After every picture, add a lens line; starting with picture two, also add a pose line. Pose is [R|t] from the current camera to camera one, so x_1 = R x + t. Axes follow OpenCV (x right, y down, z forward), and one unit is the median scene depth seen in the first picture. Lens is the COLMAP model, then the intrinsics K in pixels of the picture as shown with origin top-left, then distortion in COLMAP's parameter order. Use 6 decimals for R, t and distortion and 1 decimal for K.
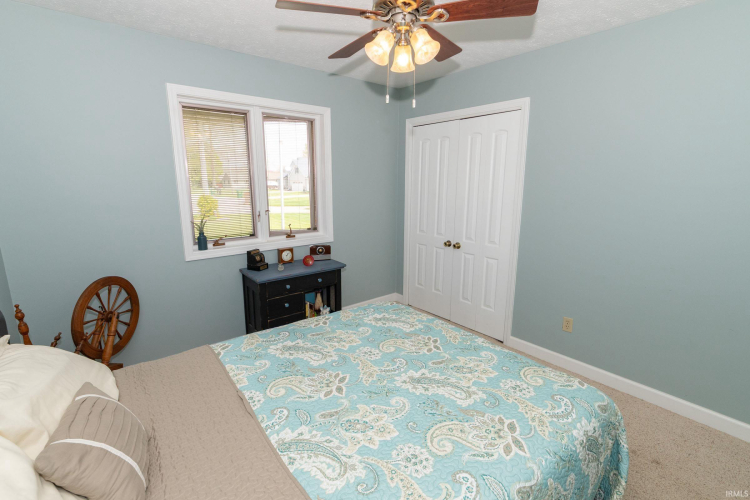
lens RADIAL K [[330.8, 0, 371.4], [0, 330.8, 246.3], [0, 0, 1]] dist [0.001489, -0.000334]
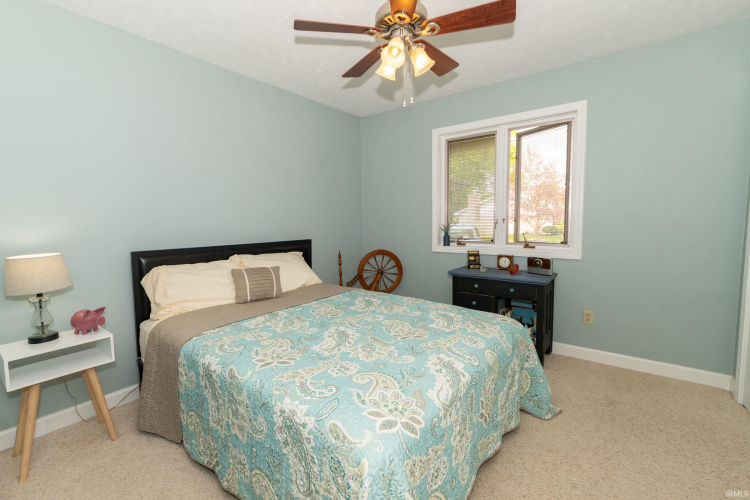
lens RADIAL K [[326.7, 0, 375.2], [0, 326.7, 239.0], [0, 0, 1]] dist [0.000264, -0.000074]
pose [[0.255093, 0.059080, -0.965110, 0.704693], [-0.177027, 0.984114, 0.013452, 0.017679], [0.950573, 0.167419, 0.261500, 0.408680]]
